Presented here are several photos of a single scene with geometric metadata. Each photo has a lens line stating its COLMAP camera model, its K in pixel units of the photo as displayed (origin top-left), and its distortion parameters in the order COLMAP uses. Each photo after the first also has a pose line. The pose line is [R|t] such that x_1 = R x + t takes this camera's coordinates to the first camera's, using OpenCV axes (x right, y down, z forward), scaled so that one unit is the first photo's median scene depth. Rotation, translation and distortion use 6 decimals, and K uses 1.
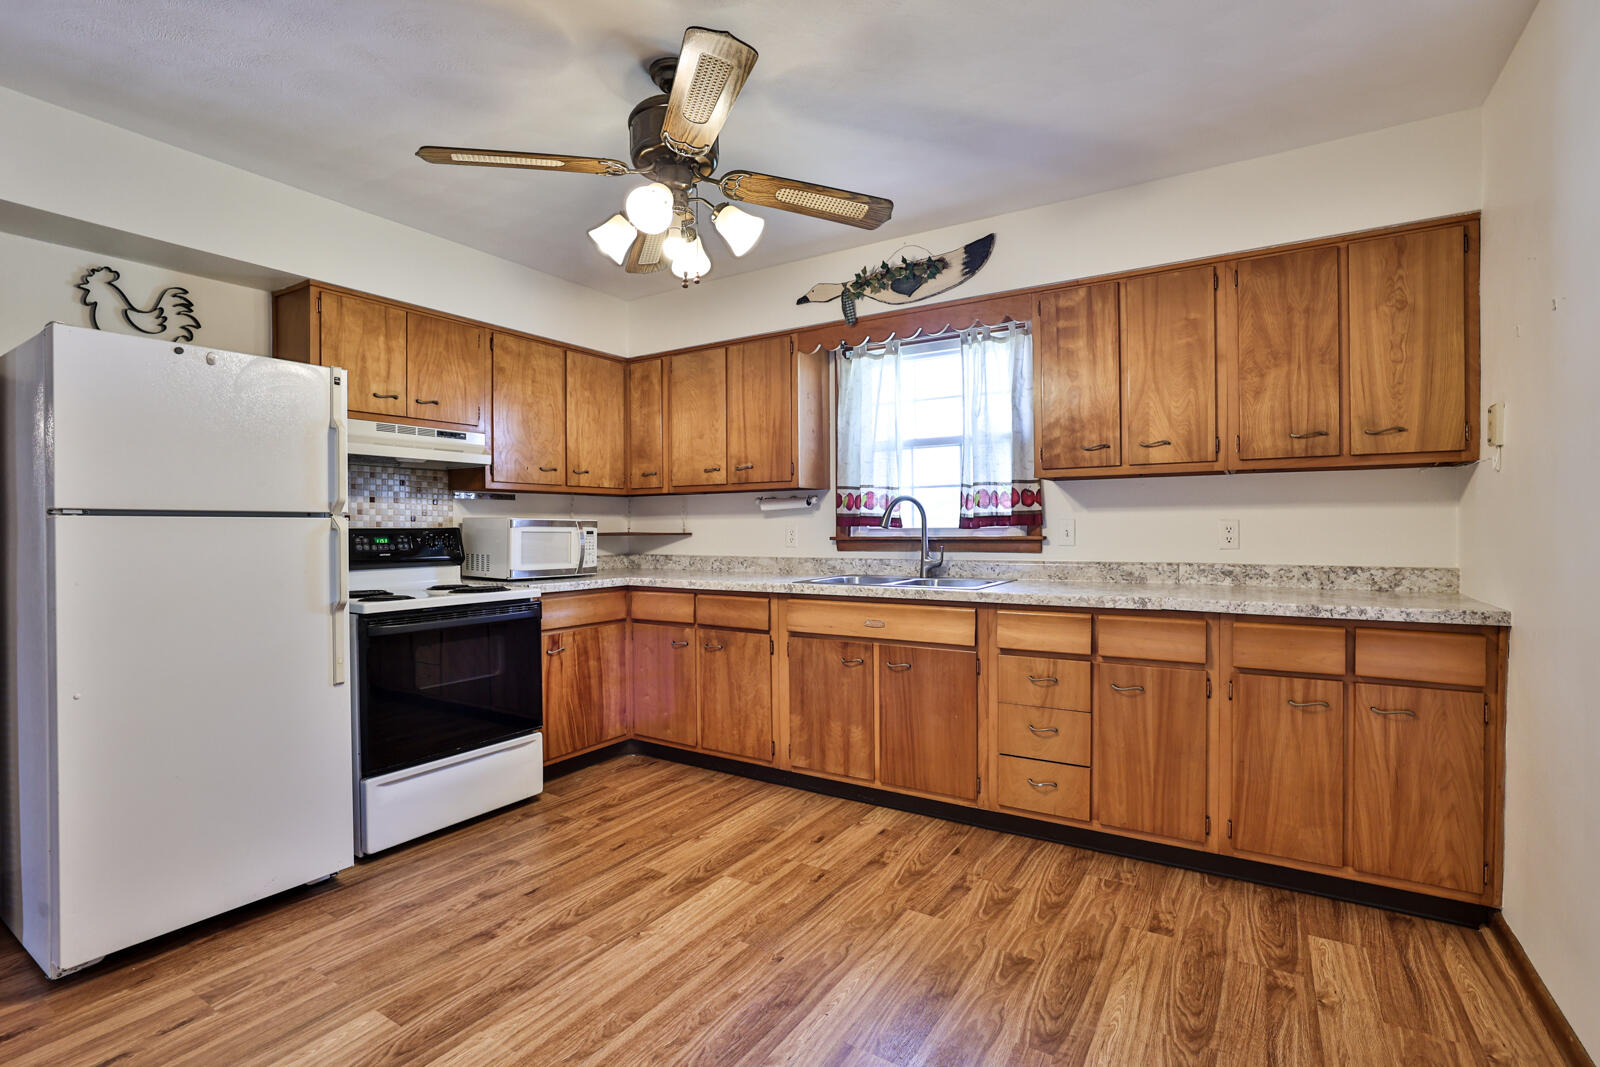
lens RADIAL K [[745.8, 0, 794.1], [0, 745.8, 524.6], [0, 0, 1]] dist [-0.050905, 0.016822]
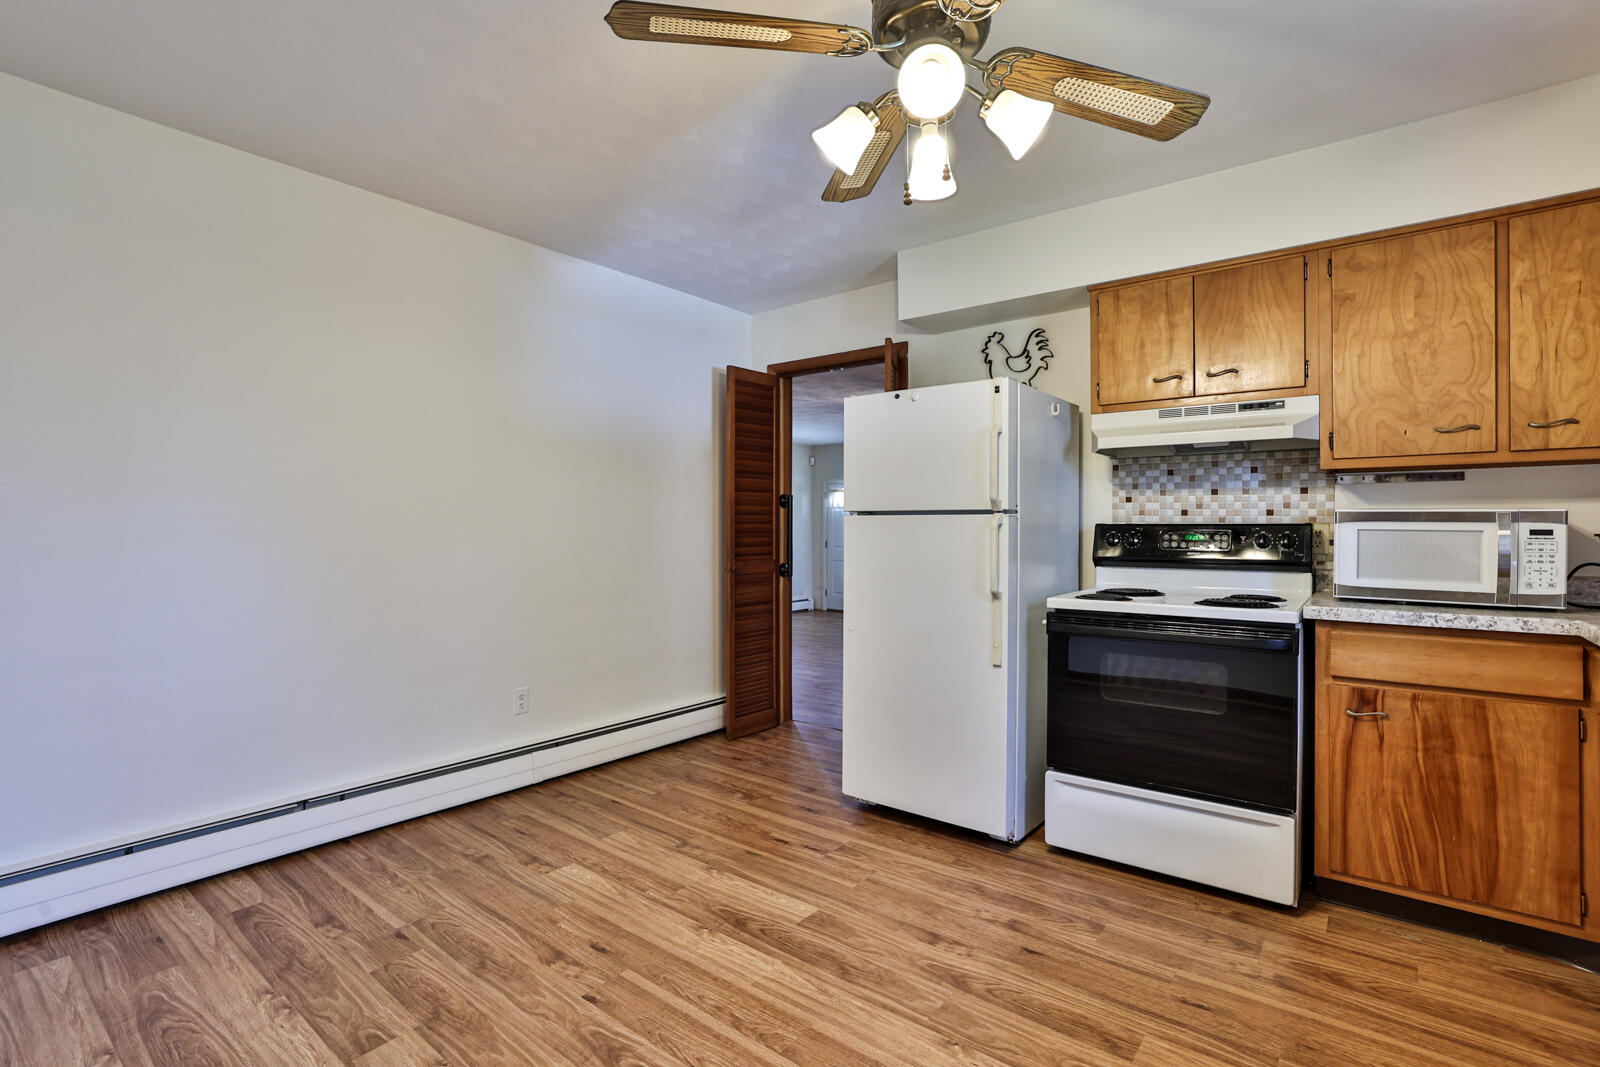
lens RADIAL K [[745.8, 0, 794.1], [0, 745.8, 524.6], [0, 0, 1]] dist [-0.050905, 0.016822]
pose [[-0.105486, 0.002926, -0.994417, 0.397262], [0.003806, 0.999990, 0.002539, 0.001809], [0.994414, -0.003516, -0.105496, 0.632307]]
